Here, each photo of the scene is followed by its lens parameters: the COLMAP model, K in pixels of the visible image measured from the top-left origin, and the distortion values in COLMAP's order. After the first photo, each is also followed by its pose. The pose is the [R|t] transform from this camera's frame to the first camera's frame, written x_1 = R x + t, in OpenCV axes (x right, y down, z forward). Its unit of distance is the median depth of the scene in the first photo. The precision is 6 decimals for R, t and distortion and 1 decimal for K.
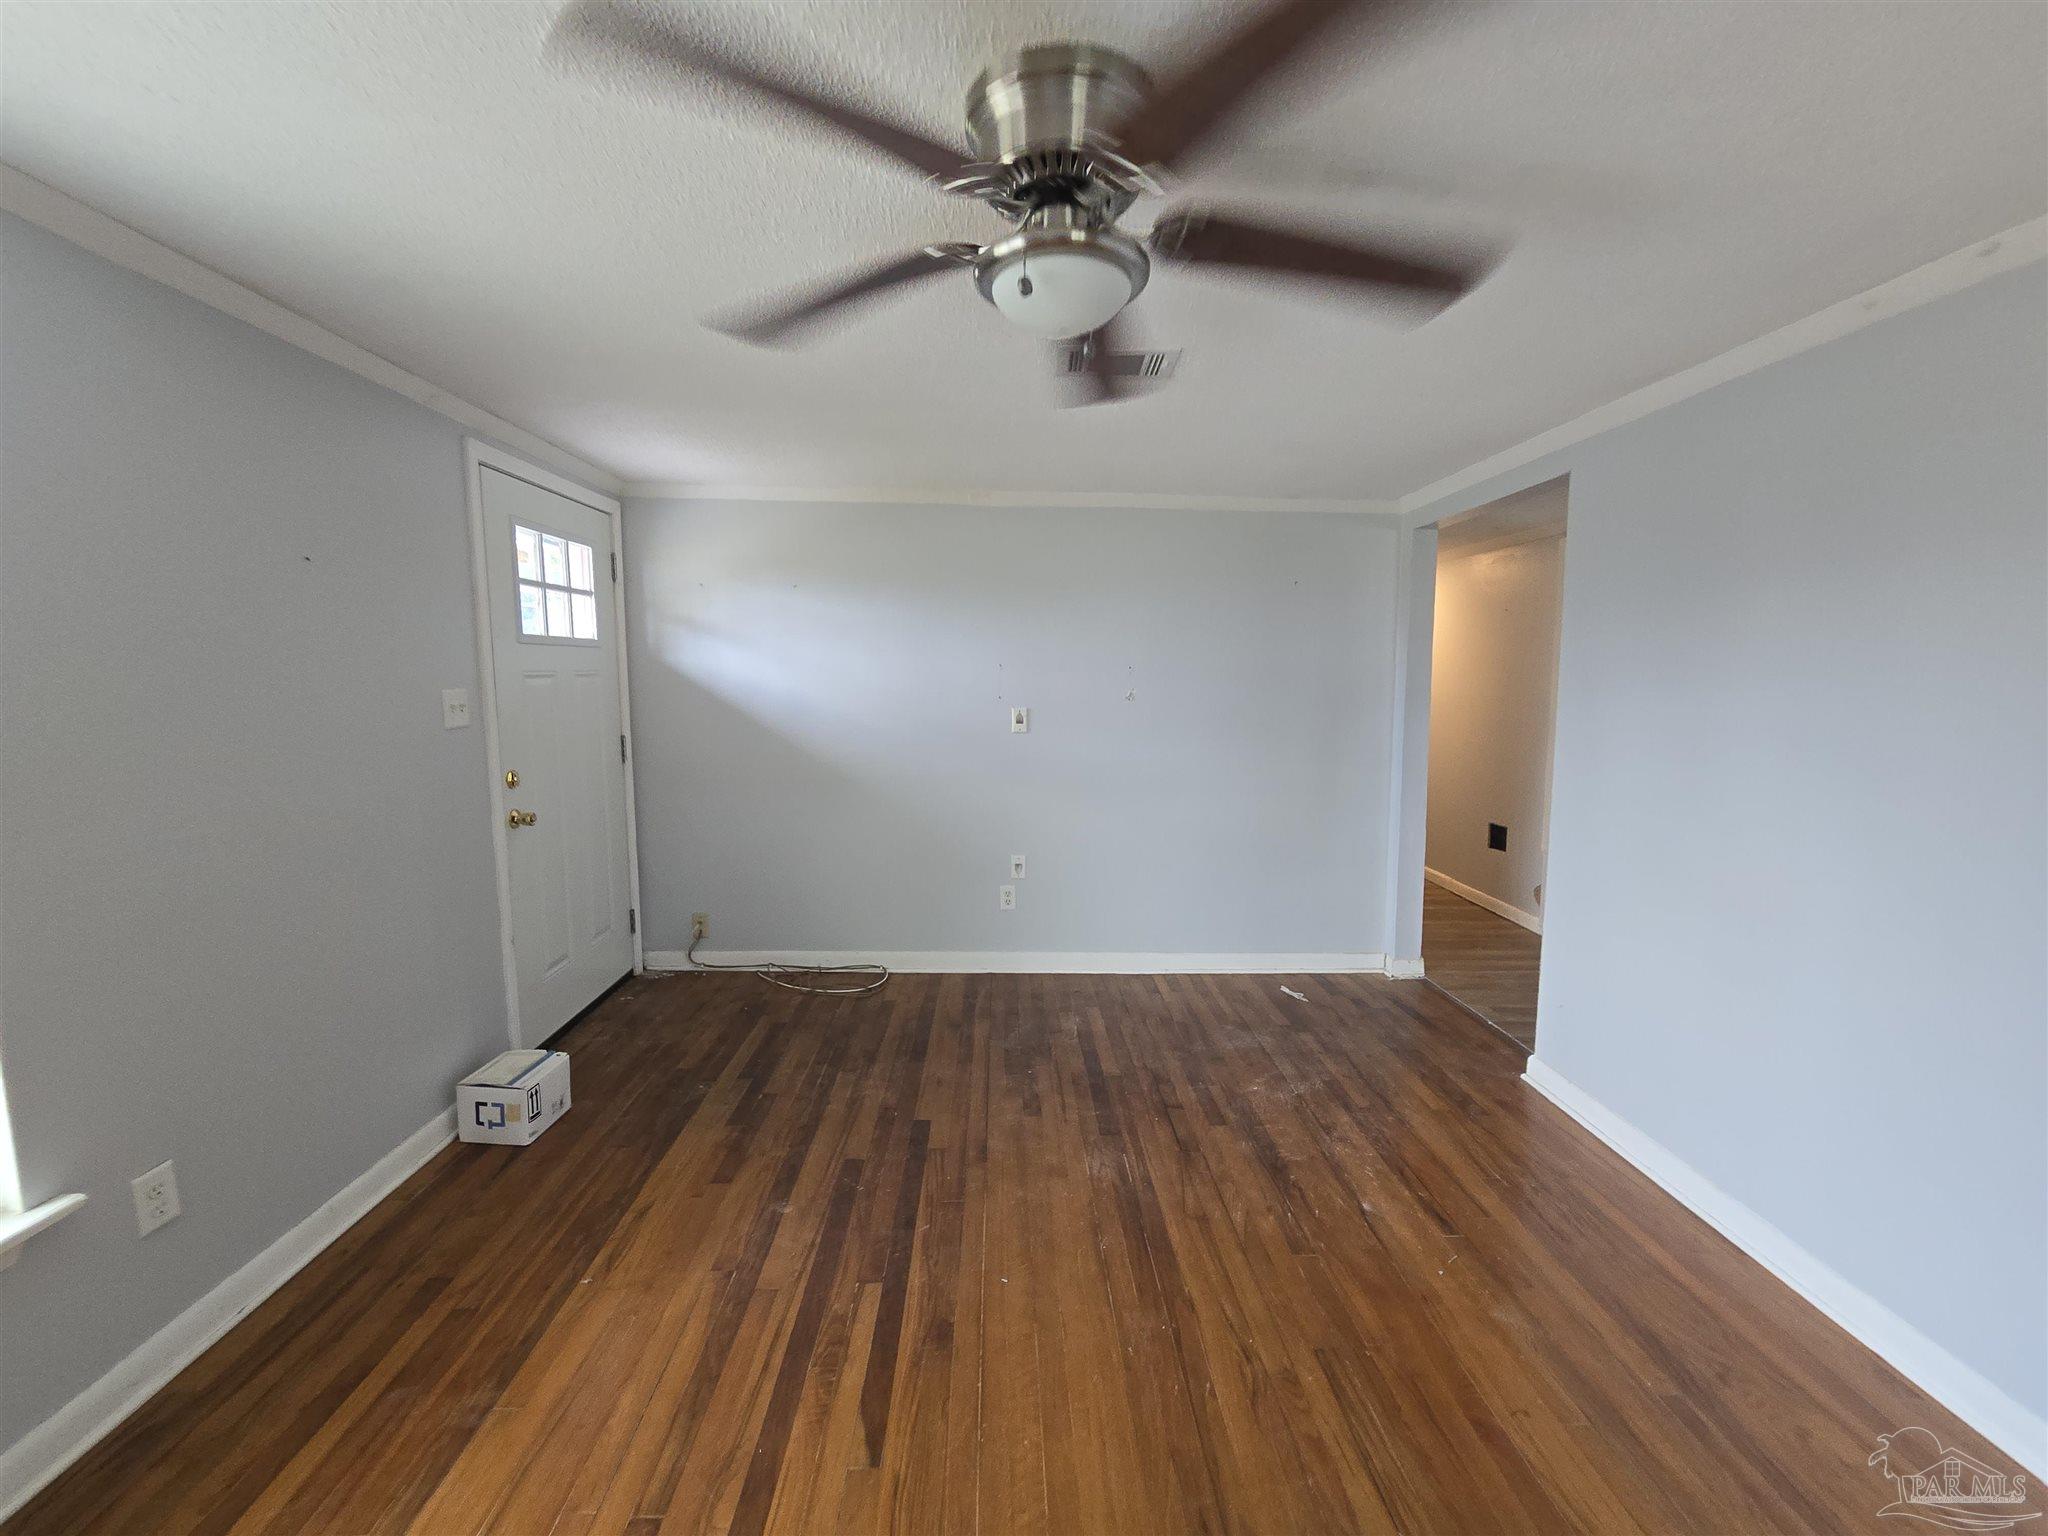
lens RADIAL K [[838.7, 0, 1024.0], [0, 838.7, 768.0], [0, 0, 1]] dist [-0.015434, 0.000045]
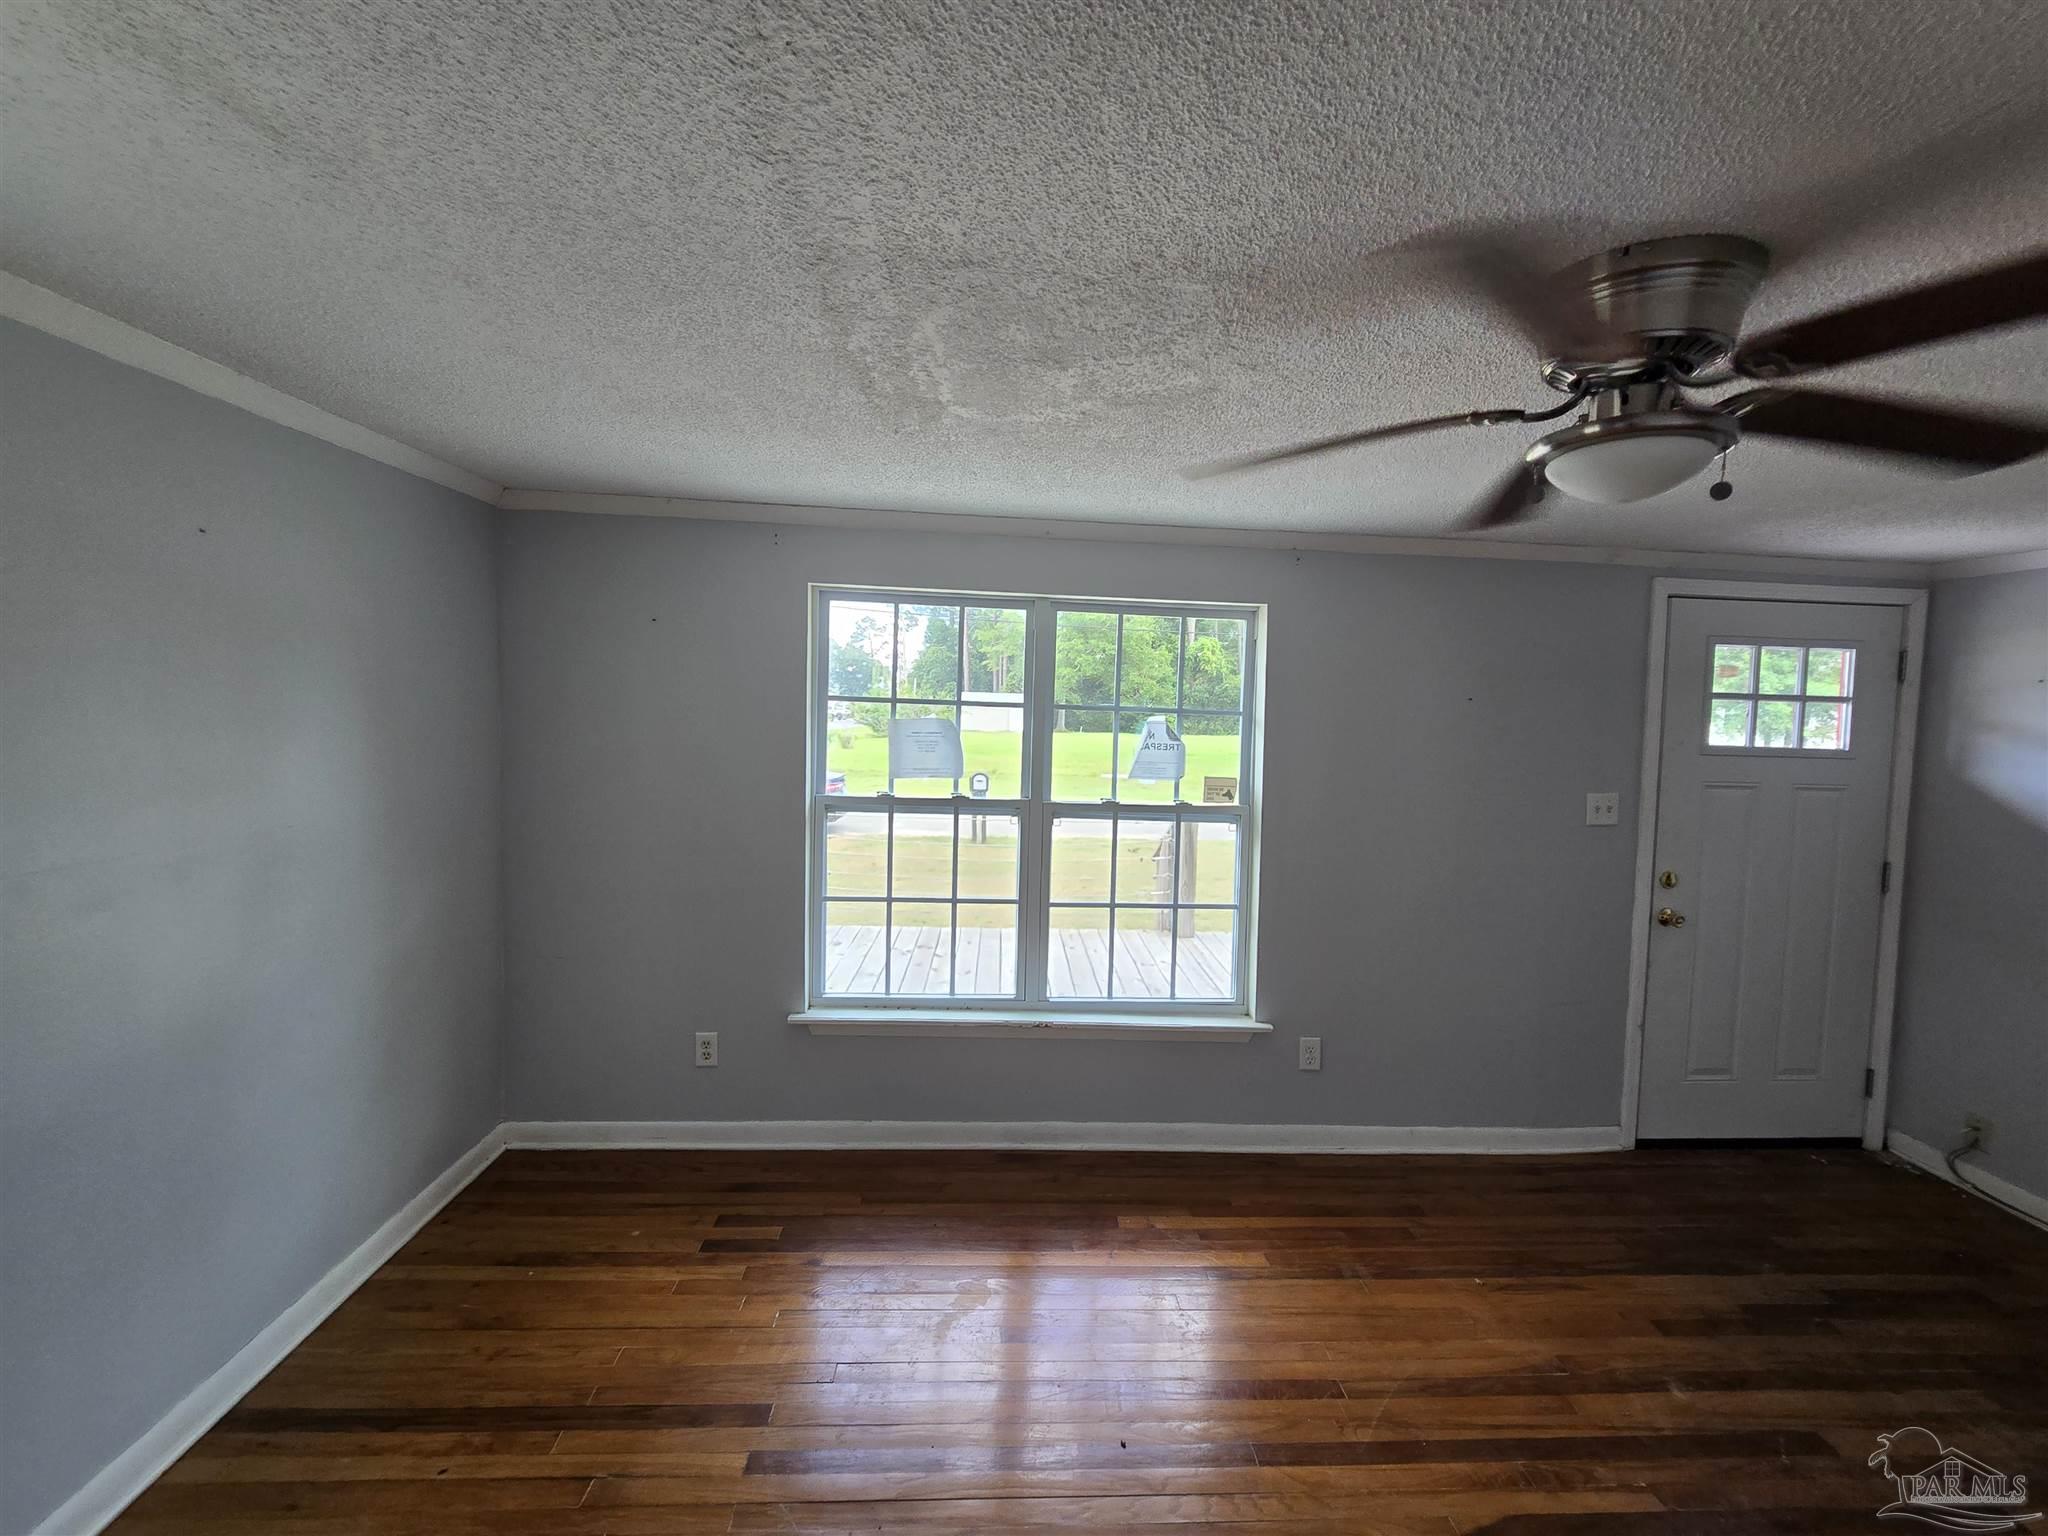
lens RADIAL K [[841.5, 0, 1040.7], [0, 841.5, 760.6], [0, 0, 1]] dist [-0.000737, 0.000259]
pose [[0.032778, 0.058050, -0.997775, 0.538423], [-0.146656, 0.987785, 0.052651, -0.095232], [0.988644, 0.144604, 0.040891, 0.161310]]
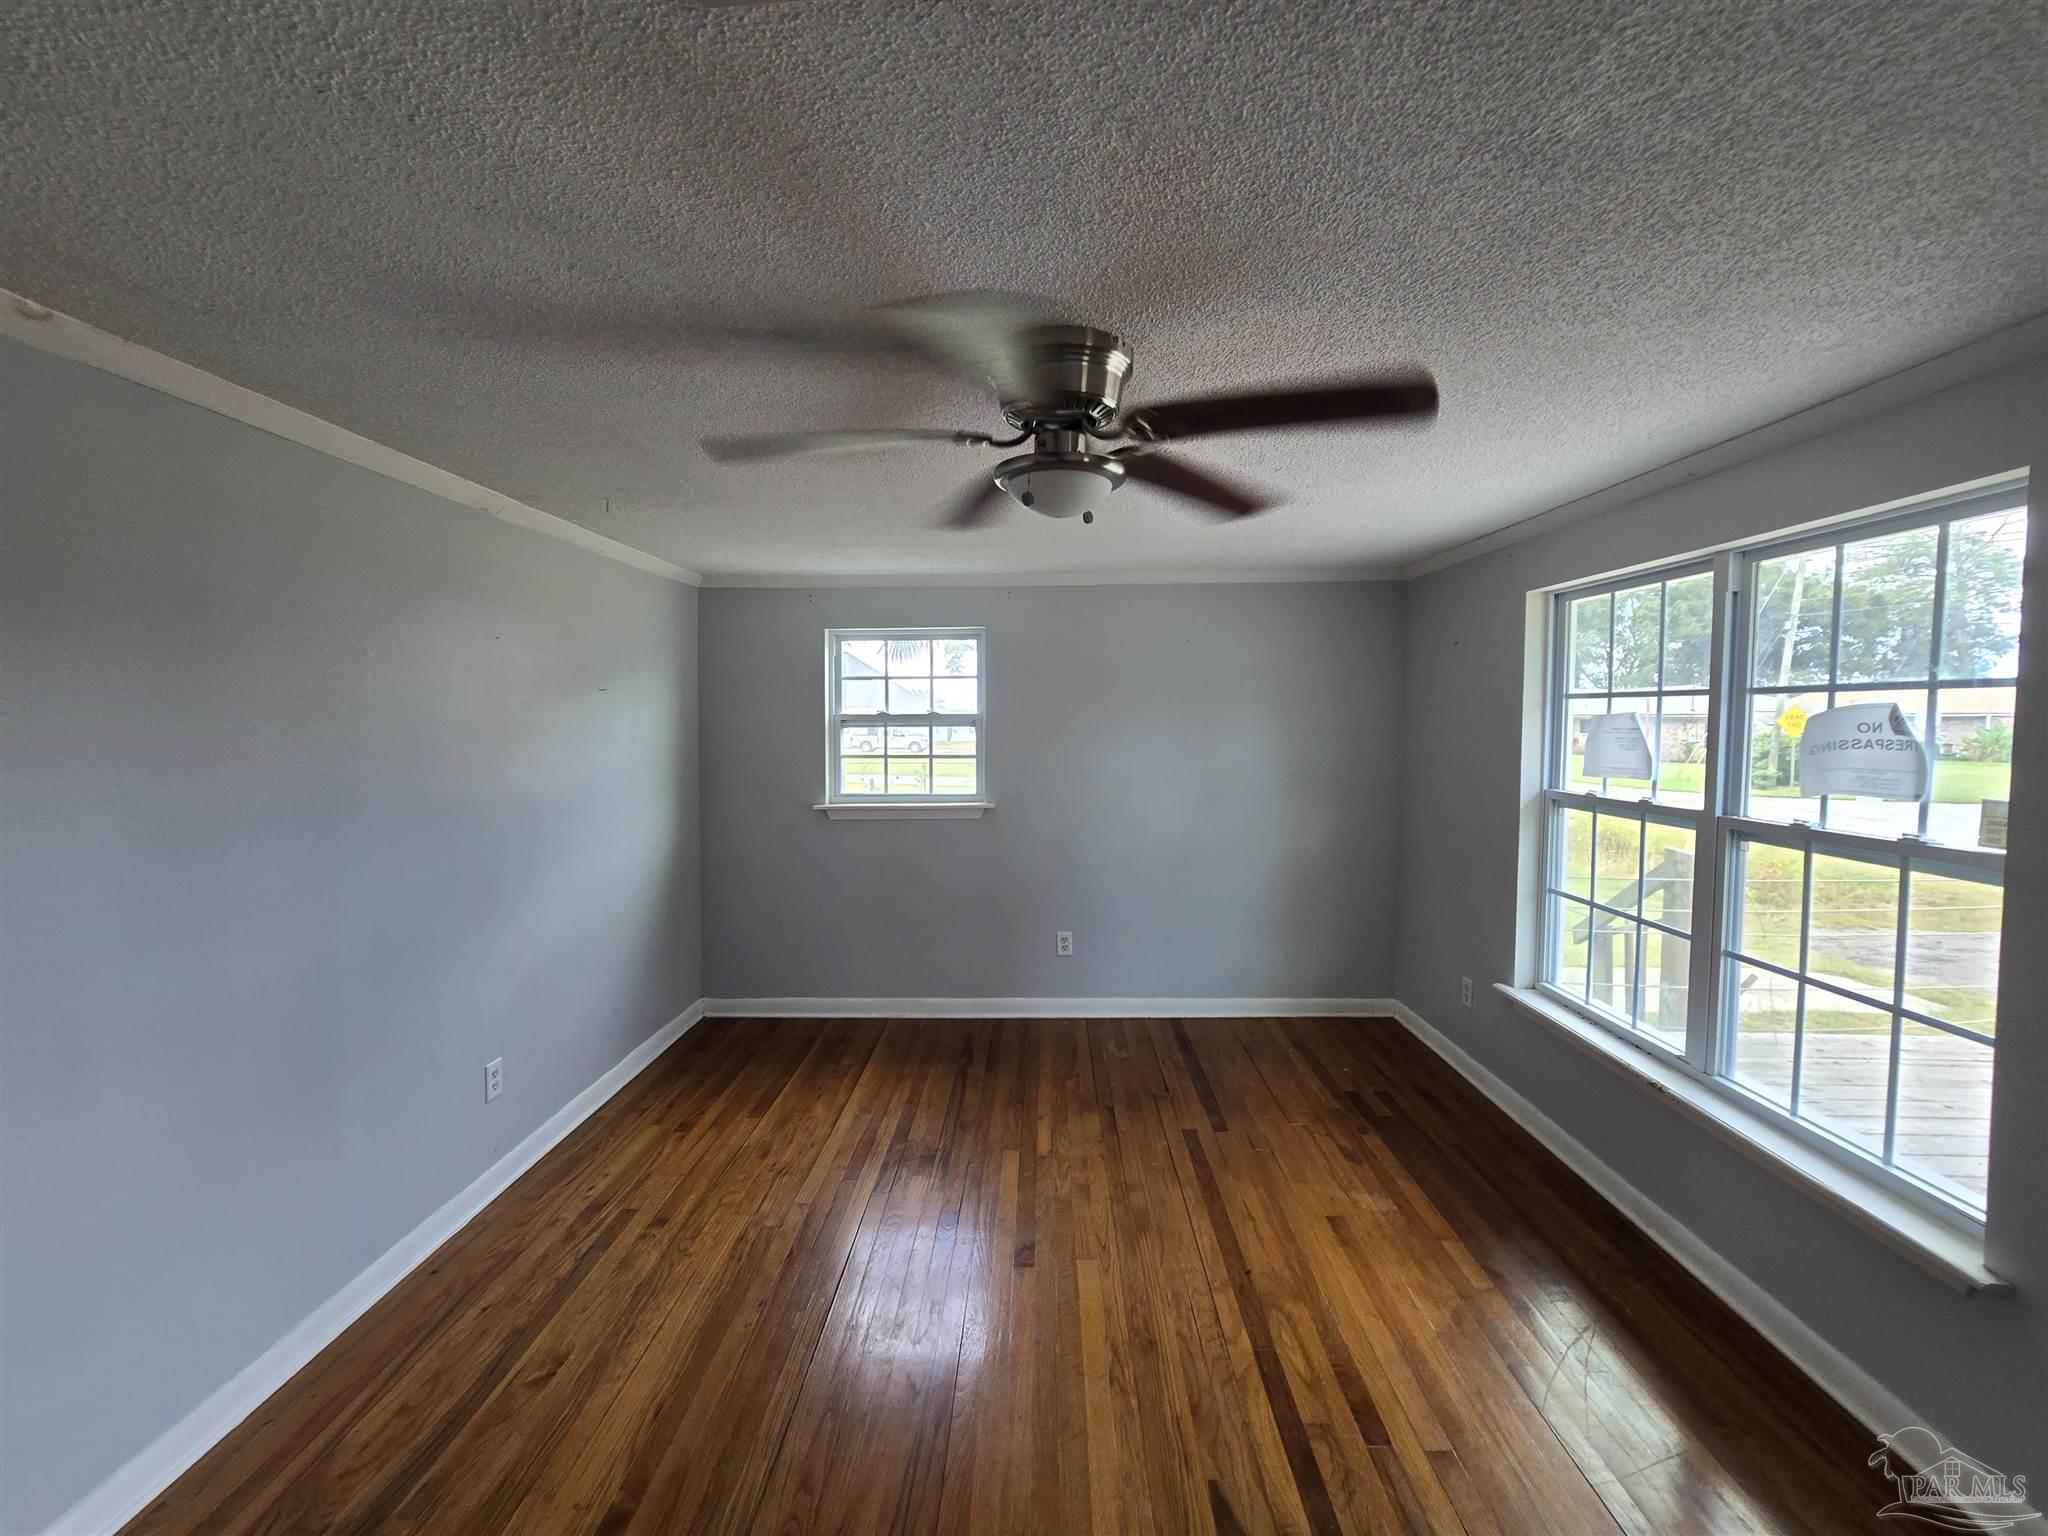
lens RADIAL K [[838.7, 0, 1024.0], [0, 838.7, 768.0], [0, 0, 1]] dist [-0.015434, 0.000045]
pose [[-0.998269, -0.008783, 0.058159, 0.017519], [0.001253, 0.985390, 0.170308, -0.186498], [-0.058805, 0.170086, -0.983673, 1.221400]]
